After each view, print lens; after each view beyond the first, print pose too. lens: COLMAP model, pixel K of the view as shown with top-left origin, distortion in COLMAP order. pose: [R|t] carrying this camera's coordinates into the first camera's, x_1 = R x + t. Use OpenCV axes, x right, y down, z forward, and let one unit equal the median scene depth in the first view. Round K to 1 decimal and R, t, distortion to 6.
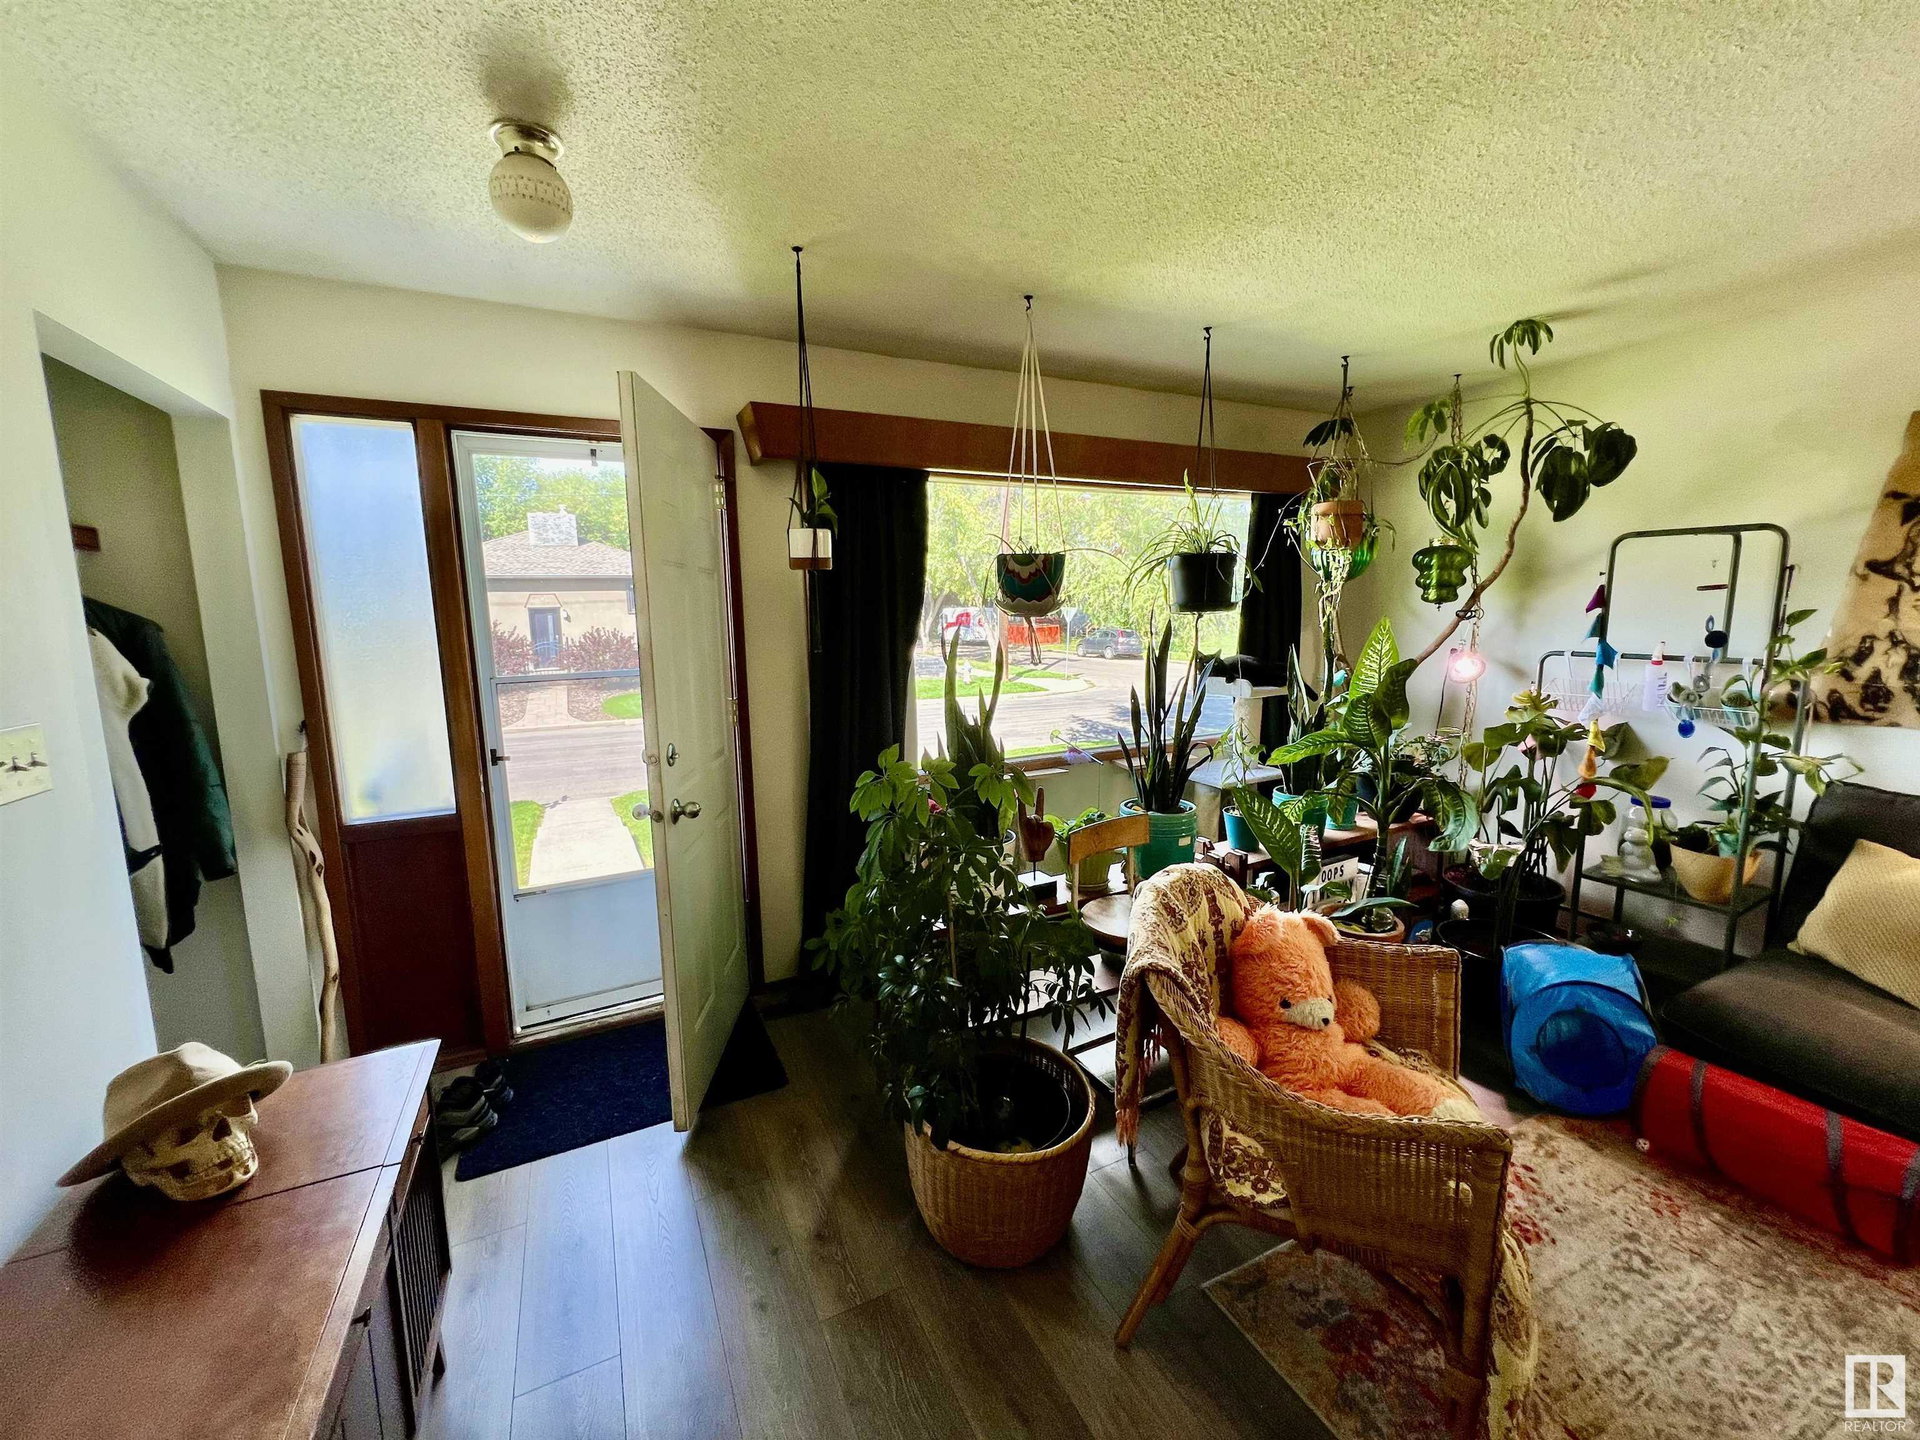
lens RADIAL K [[766.7, 0, 956.7], [0, 766.7, 716.0], [0, 0, 1]] dist [-0.001455, 0.000333]
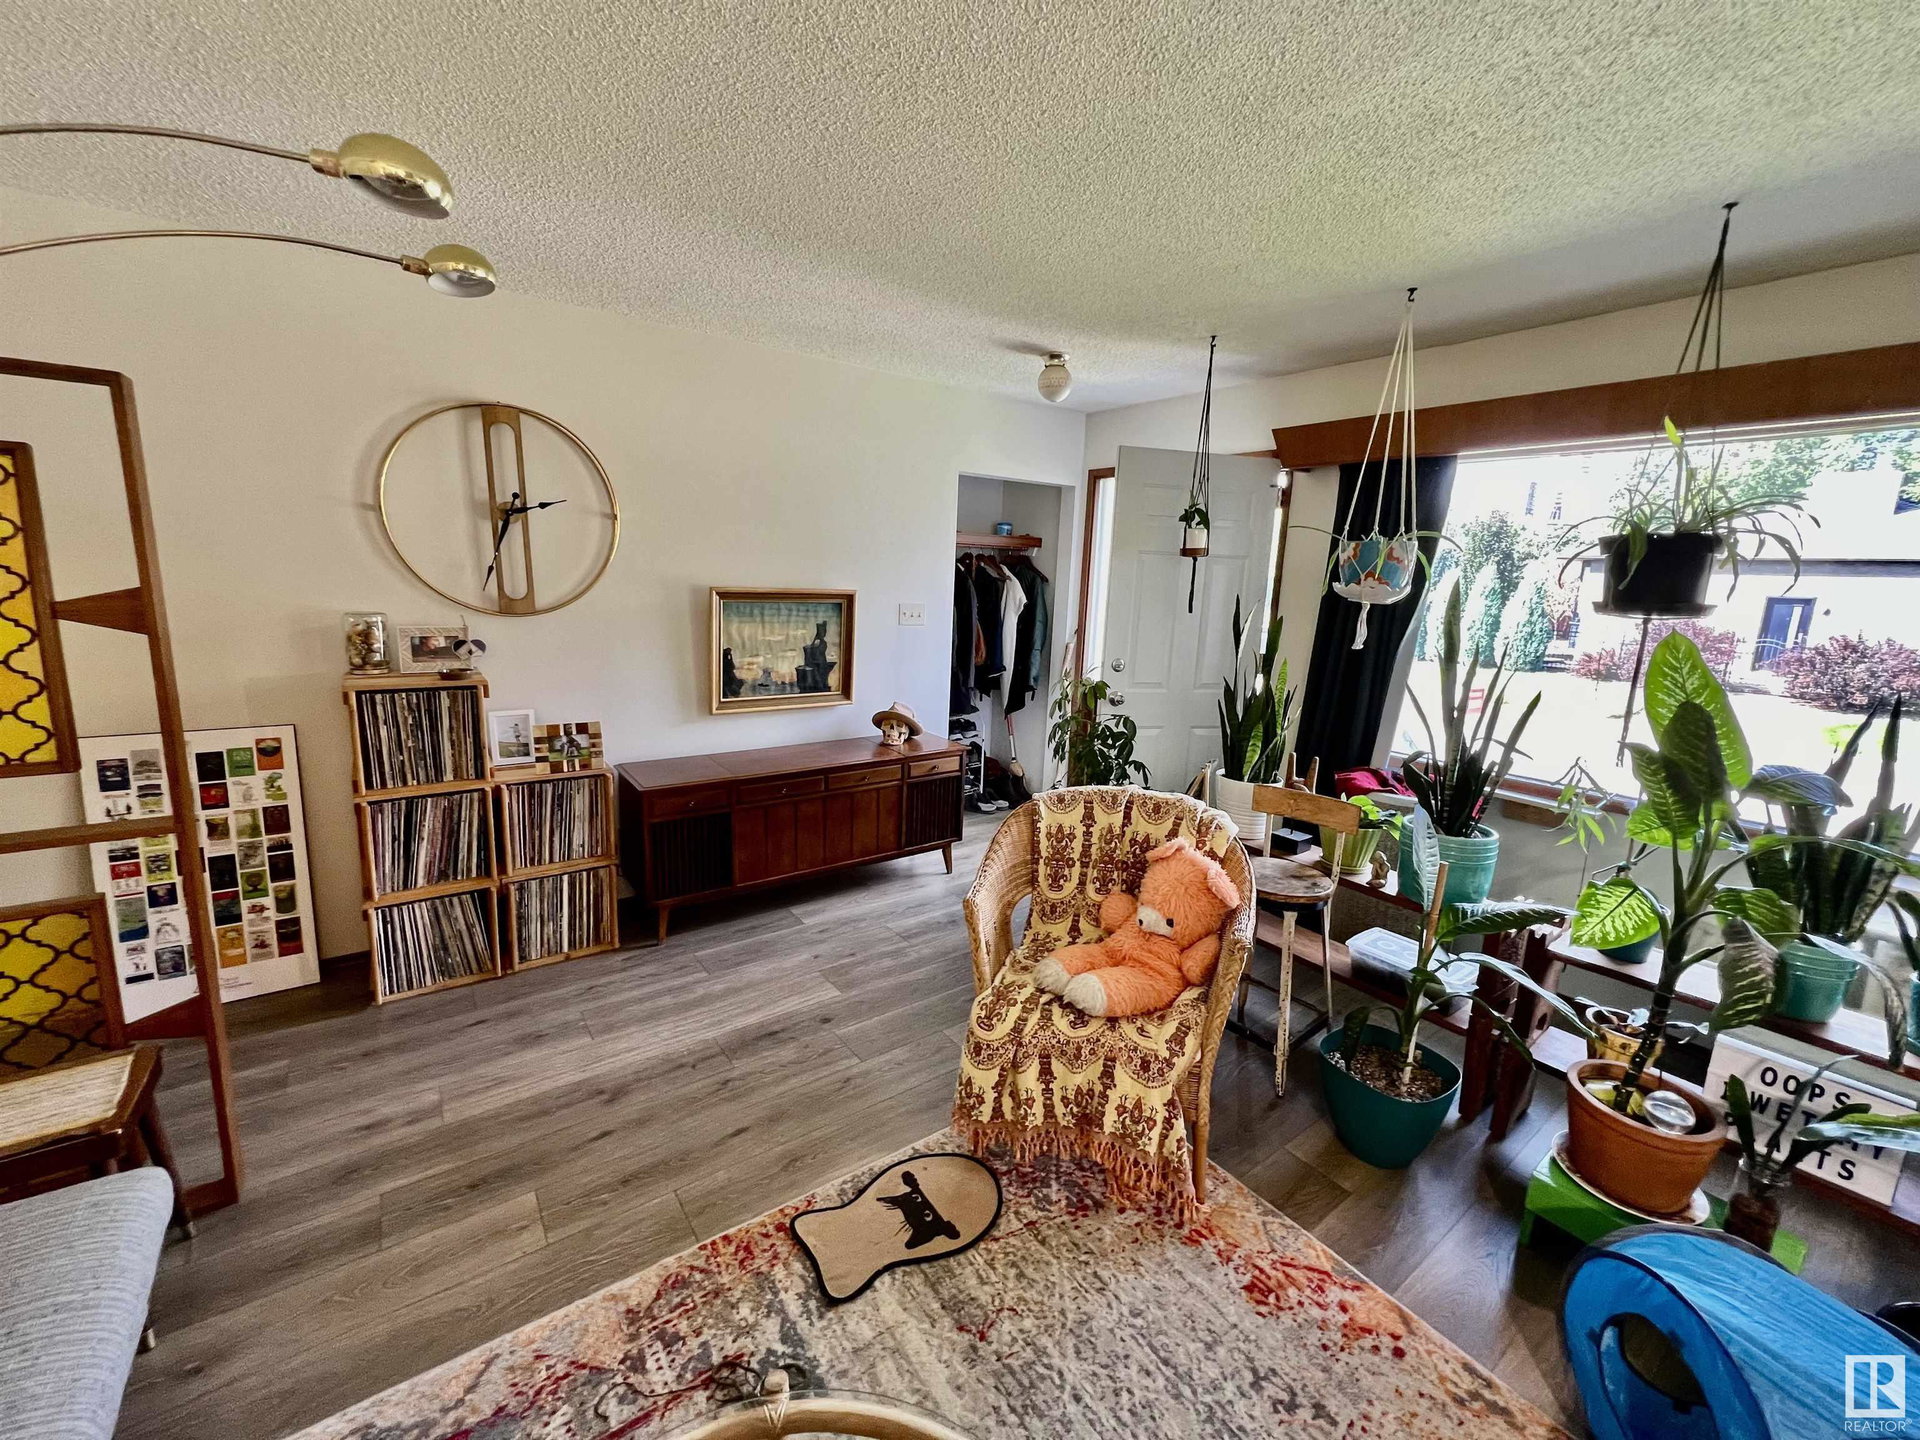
lens RADIAL K [[764.4, 0, 980.7], [0, 764.4, 775.8], [0, 0, 1]] dist [-0.000231, 0.000067]
pose [[0.191572, 0.276883, -0.941613, 1.084842], [-0.180440, 0.952966, 0.243511, -0.063900], [0.964750, 0.123254, 0.232522, 0.305681]]
